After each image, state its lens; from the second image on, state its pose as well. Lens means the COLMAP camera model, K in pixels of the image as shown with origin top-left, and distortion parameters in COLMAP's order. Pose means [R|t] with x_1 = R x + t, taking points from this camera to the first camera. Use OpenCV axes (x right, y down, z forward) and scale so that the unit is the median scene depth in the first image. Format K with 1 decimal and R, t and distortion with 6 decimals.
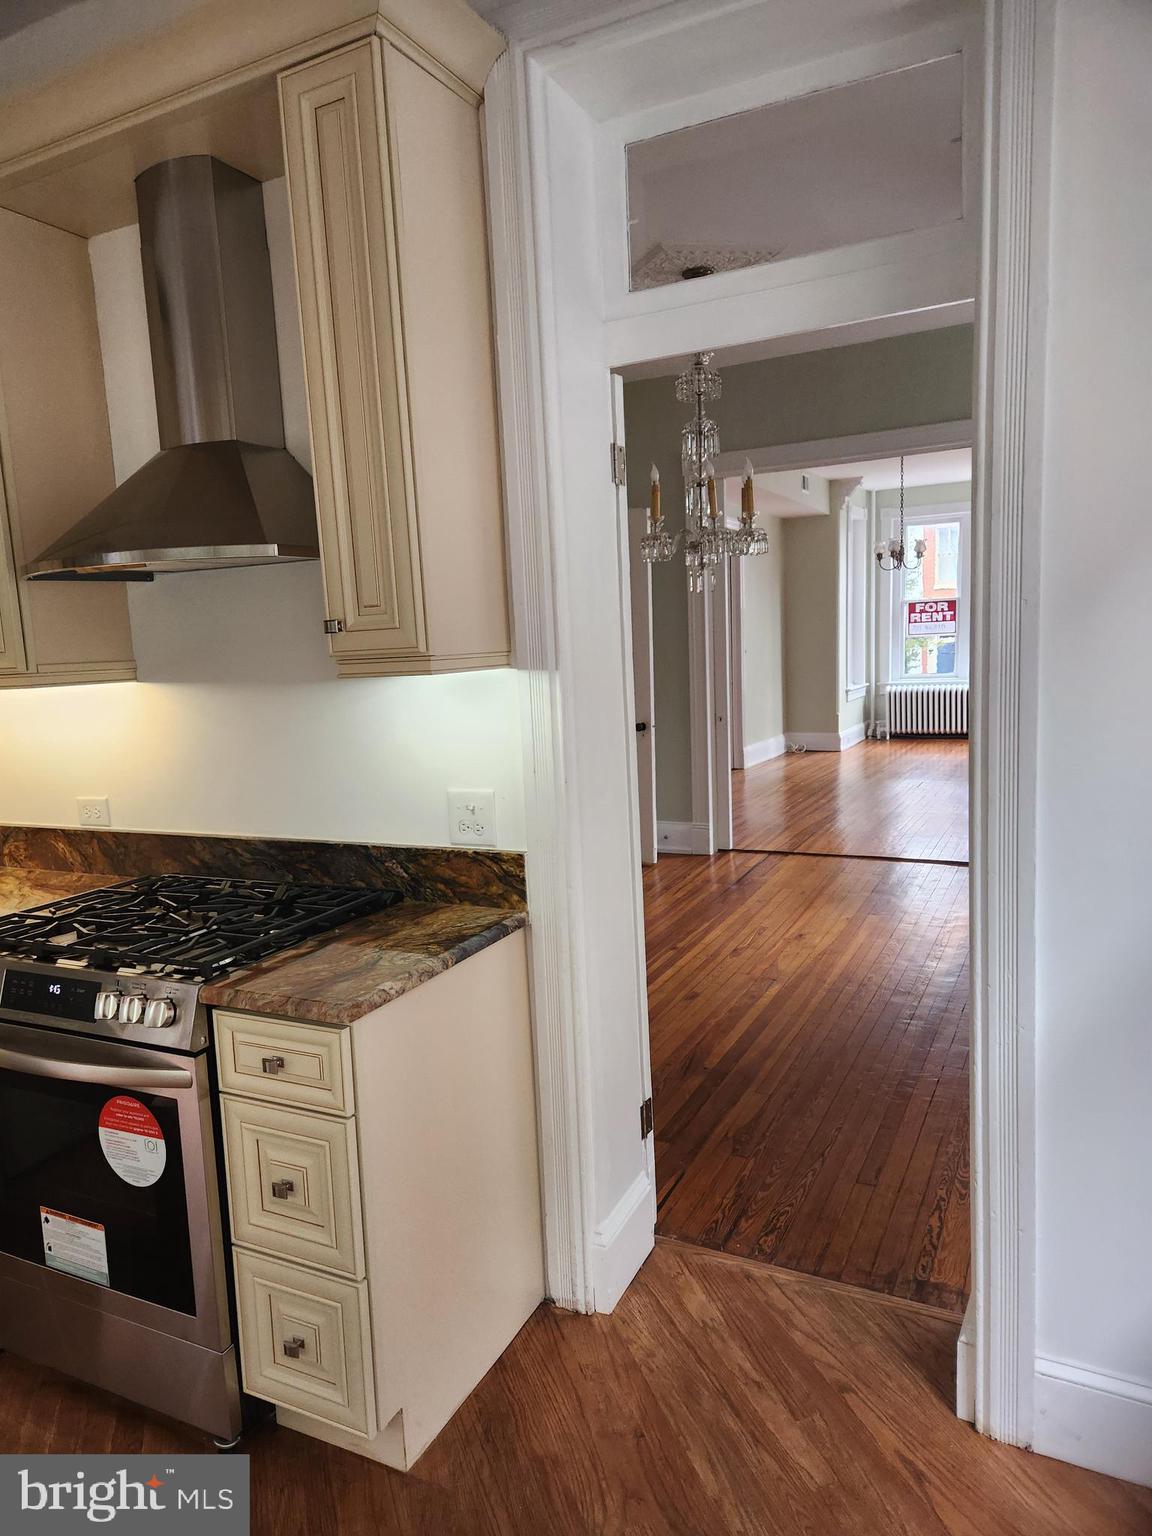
lens RADIAL K [[1025.5, 0, 575.0], [0, 1025.5, 777.4], [0, 0, 1]] dist [0.051189, -0.001284]
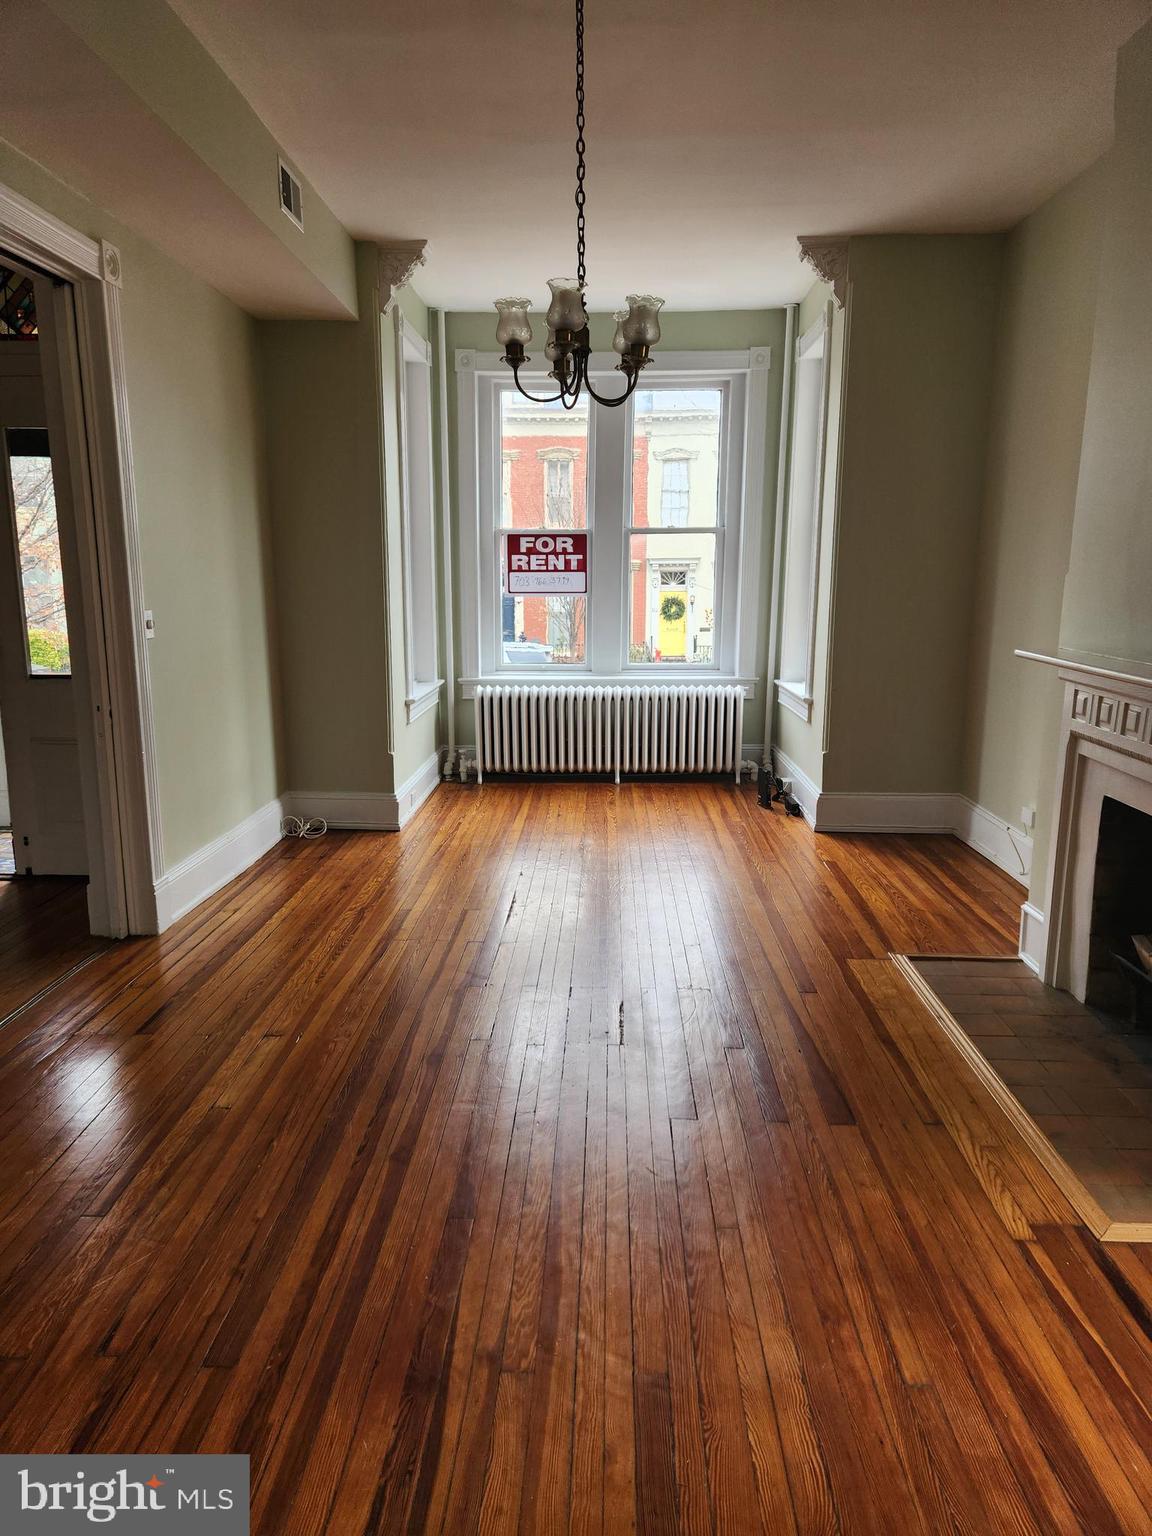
lens RADIAL K [[1025.5, 0, 575.0], [0, 1025.5, 777.4], [0, 0, 1]] dist [0.051189, -0.001284]
pose [[0.907134, -0.041023, 0.418837, 0.120170], [0.018523, 0.998165, 0.057646, -0.070697], [-0.420434, -0.044534, 0.906230, 0.482744]]
